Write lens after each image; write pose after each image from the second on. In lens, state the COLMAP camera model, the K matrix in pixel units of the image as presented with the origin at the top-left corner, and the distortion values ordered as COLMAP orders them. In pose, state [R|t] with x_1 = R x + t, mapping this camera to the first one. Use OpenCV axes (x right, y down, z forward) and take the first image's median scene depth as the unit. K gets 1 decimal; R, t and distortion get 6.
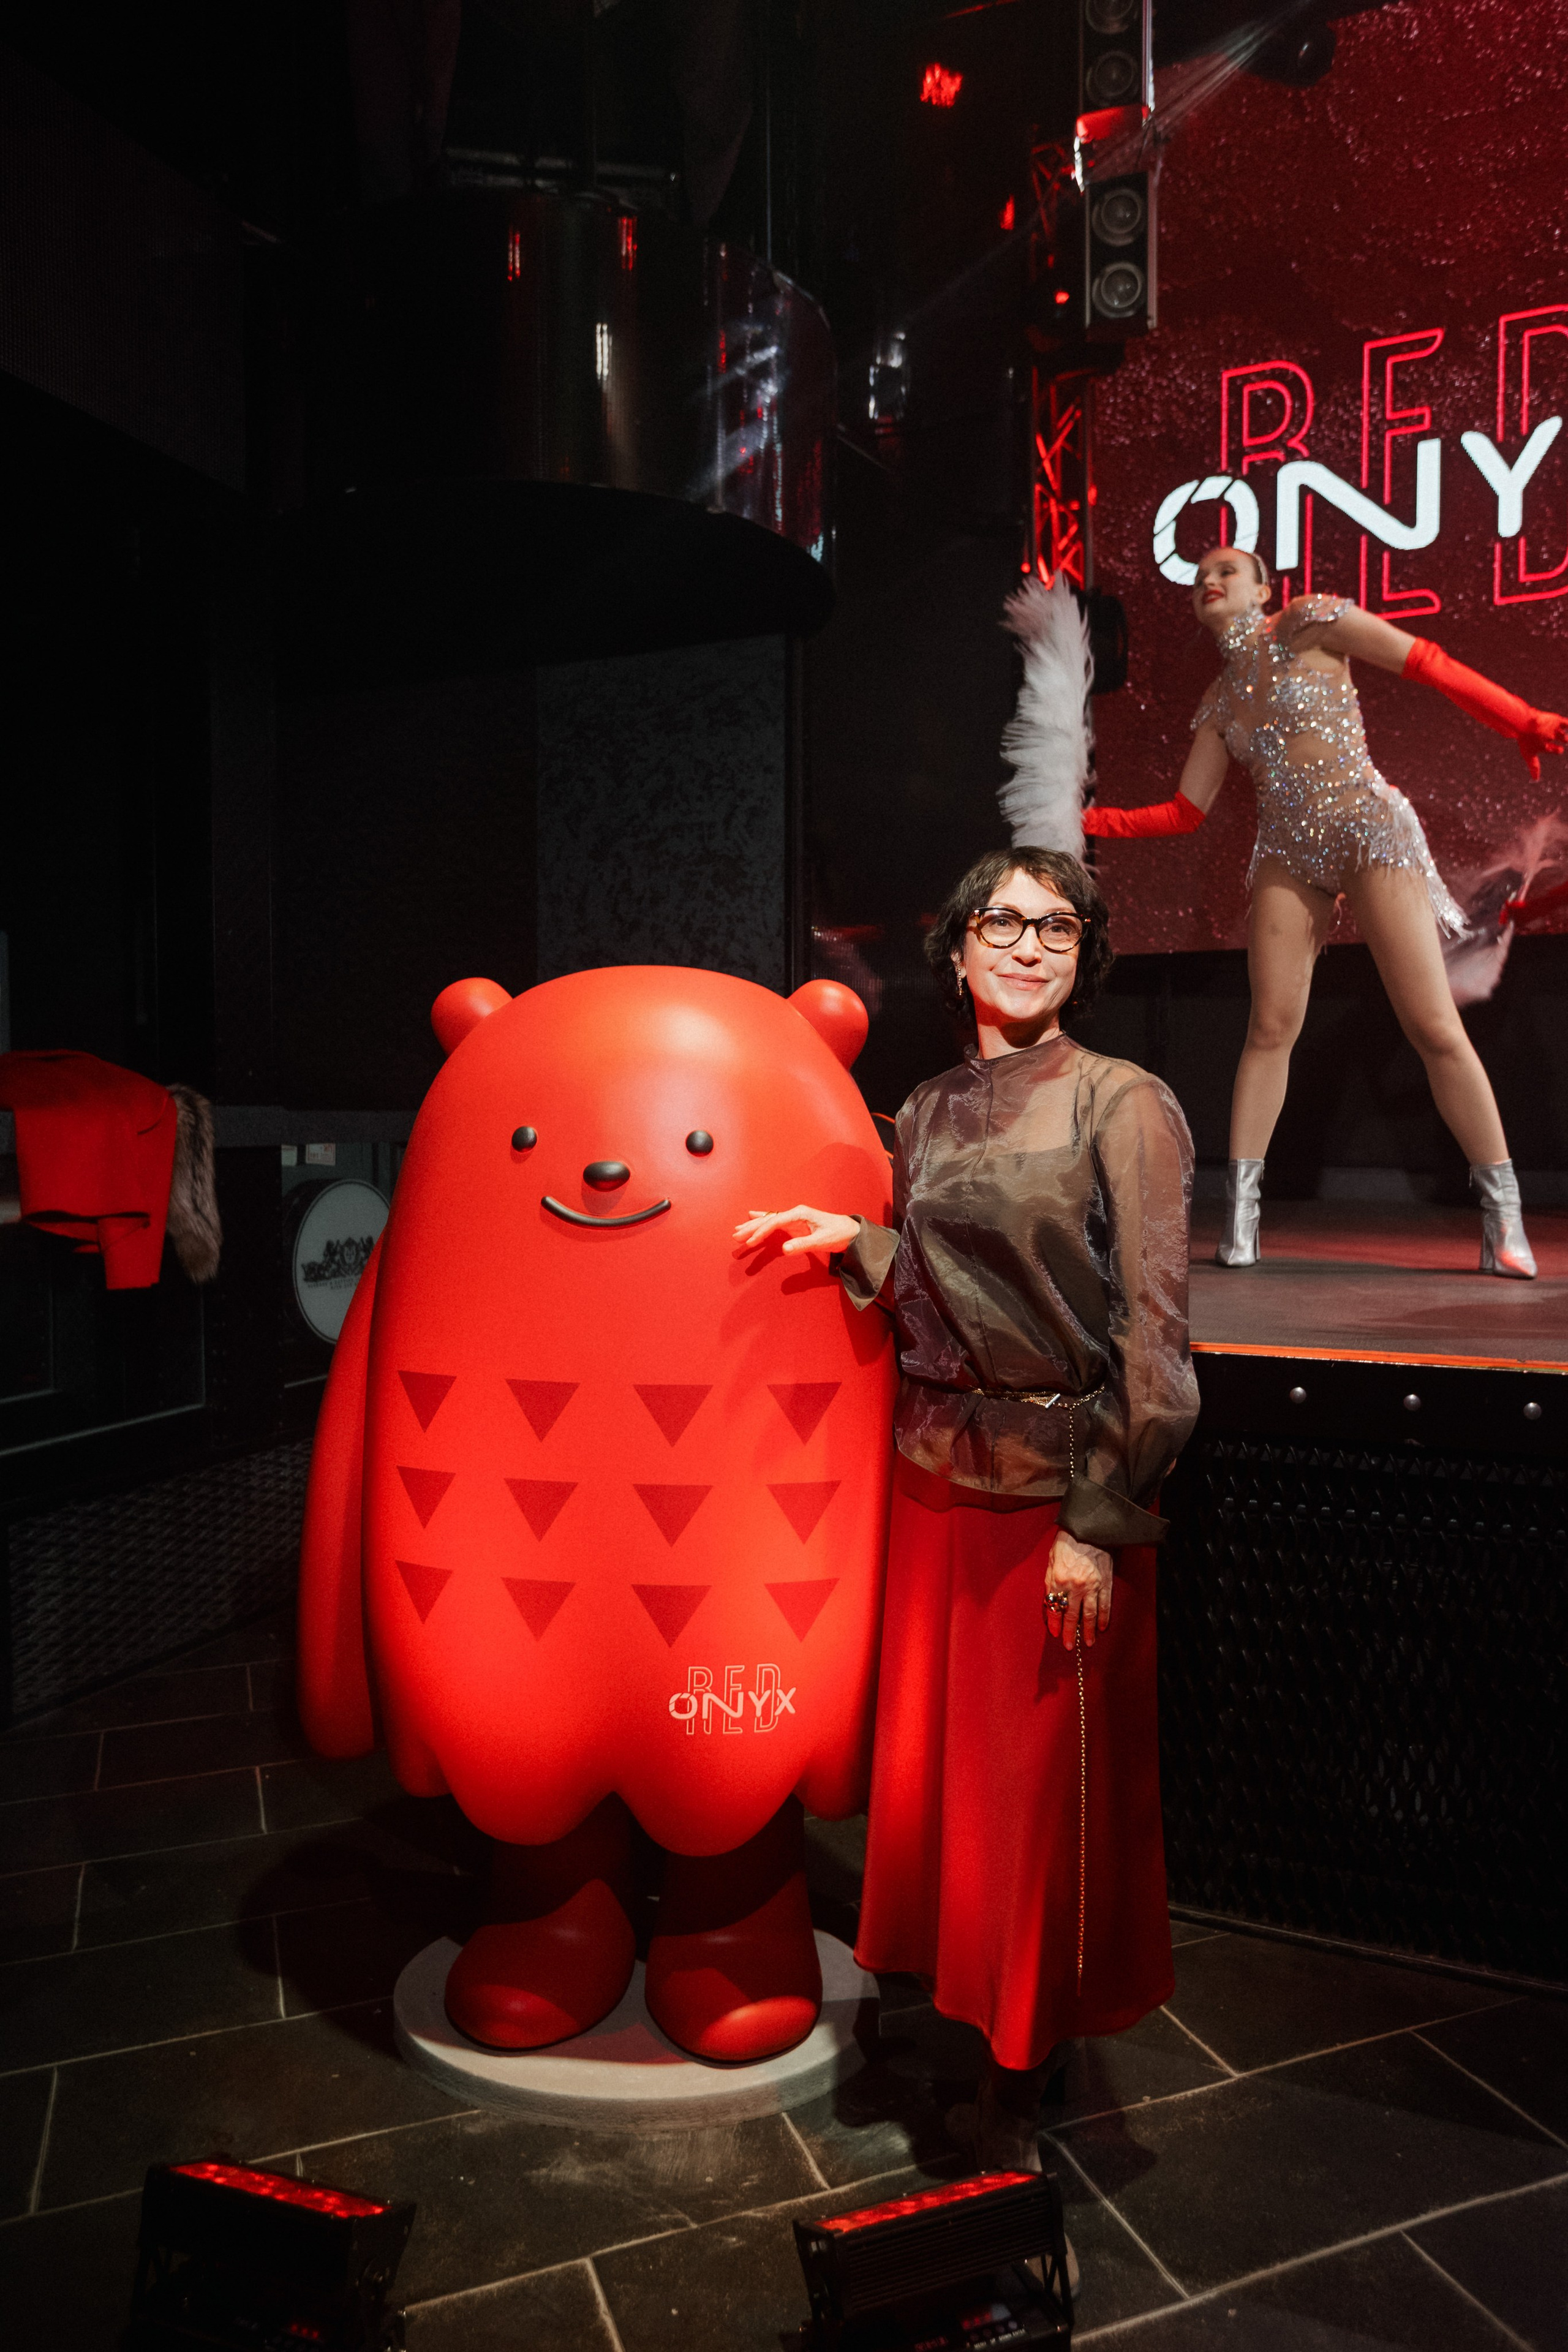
lens RADIAL K [[1545.2, 0, 776.4], [0, 1545.2, 1182.2], [0, 0, 1]] dist [0.001483, -0.002030]
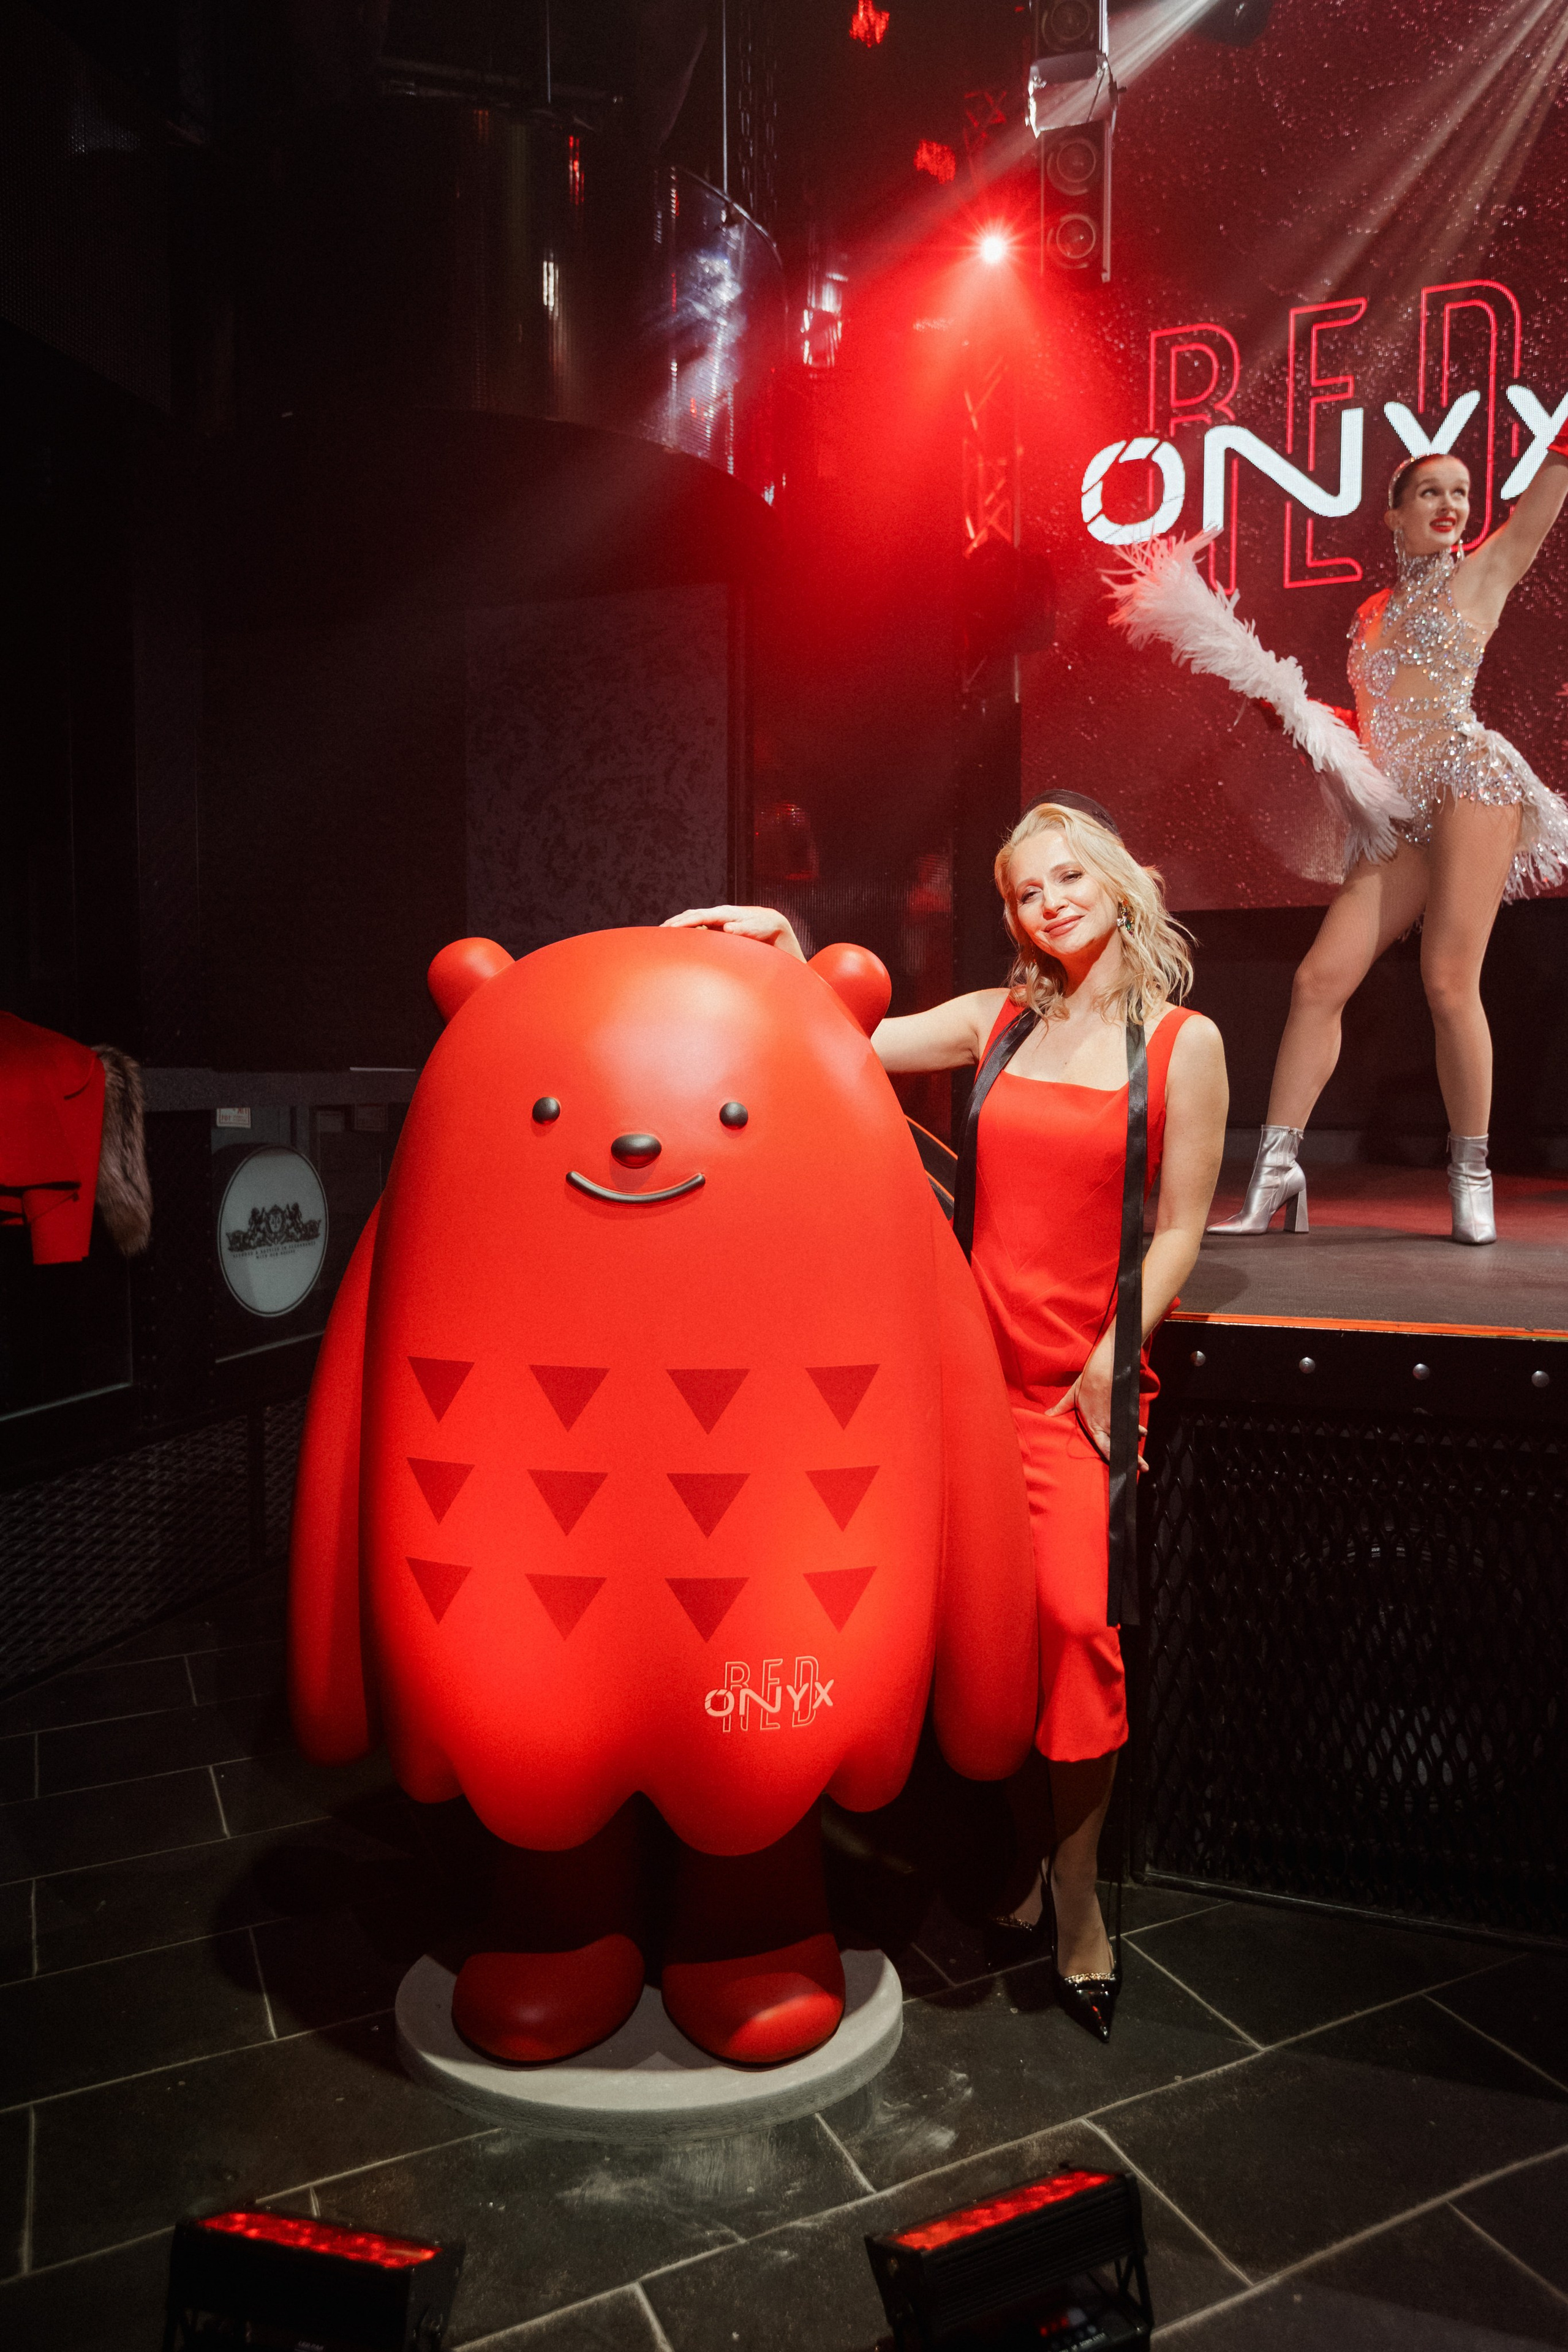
lens RADIAL K [[1545.2, 0, 790.8], [0, 1545.2, 1167.5], [0, 0, 1]] dist [0.001483, -0.002030]
pose [[0.996166, -0.002852, 0.087437, -0.048901], [0.001178, 0.999815, 0.019180, -0.005712], [-0.087475, -0.019003, 0.995985, 0.023395]]
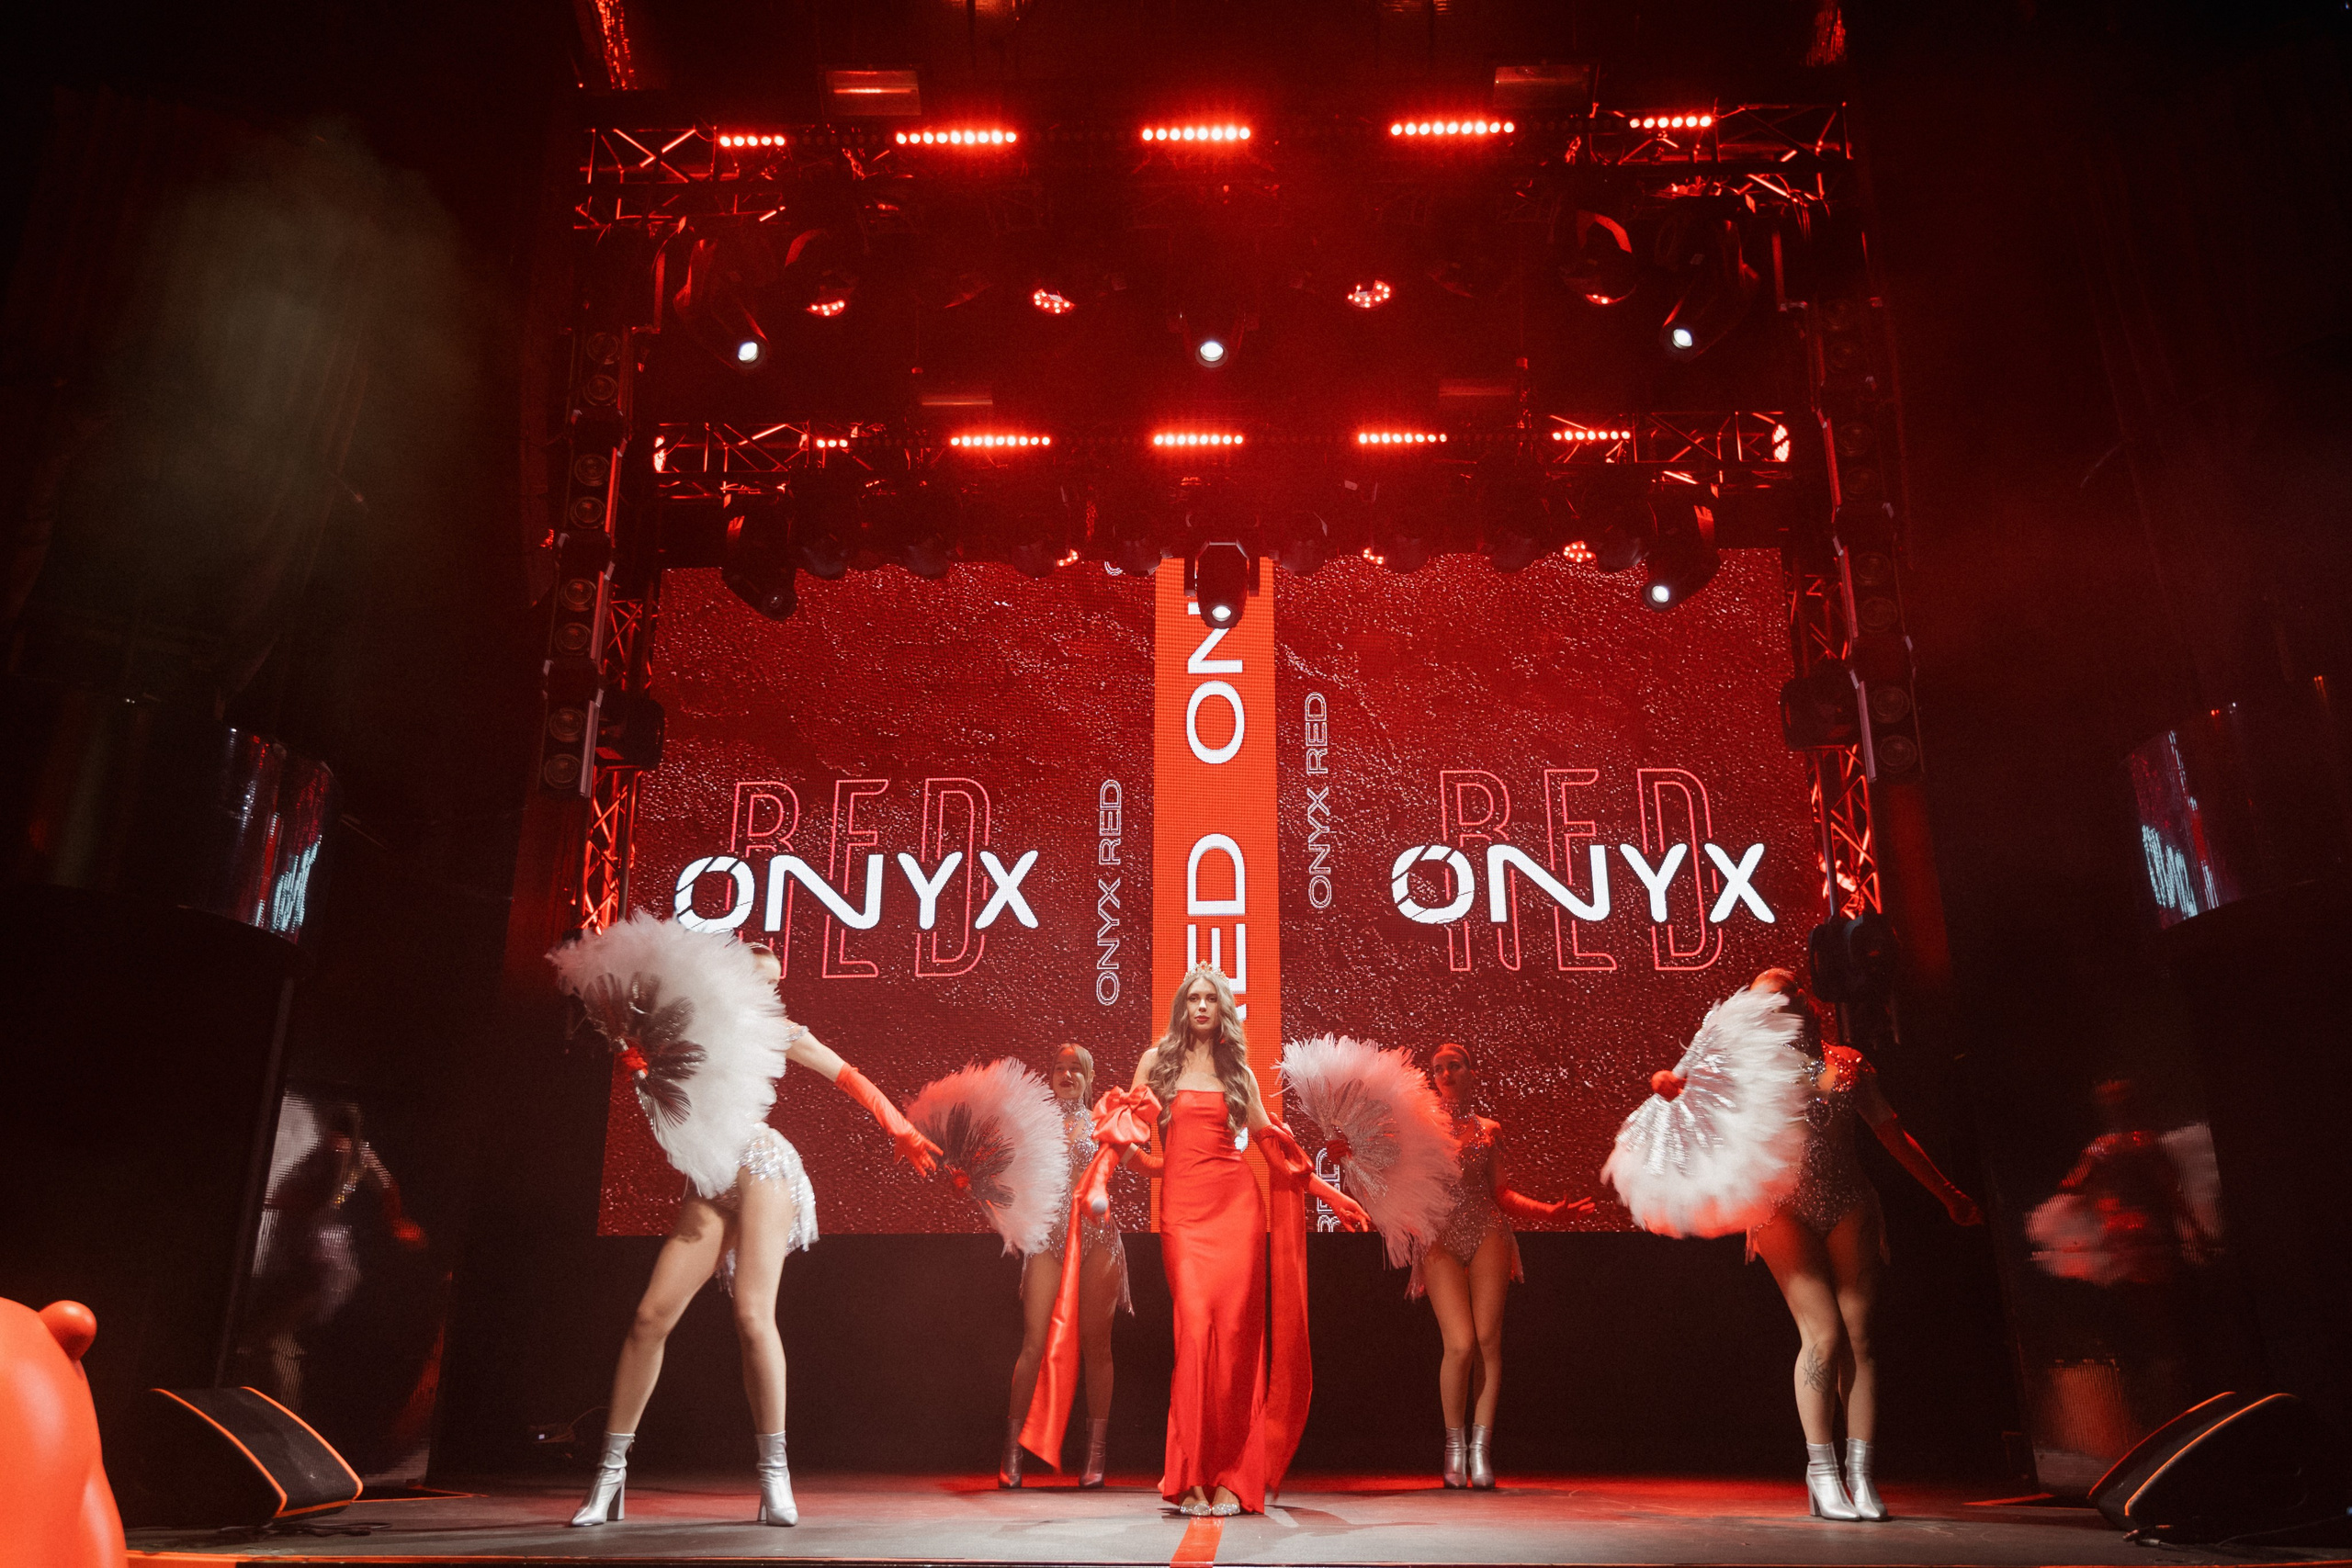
lens RADIAL K [[1706.4, 0, 1190.3], [0, 1706.4, 780.4], [0, 0, 1]] dist [0.025976, -0.026096]
pose [[0.933479, 0.123207, 0.336804, 0.245367], [0.010474, 0.929369, -0.369004, 0.019656], [-0.358479, 0.347985, 0.866256, -0.601448]]
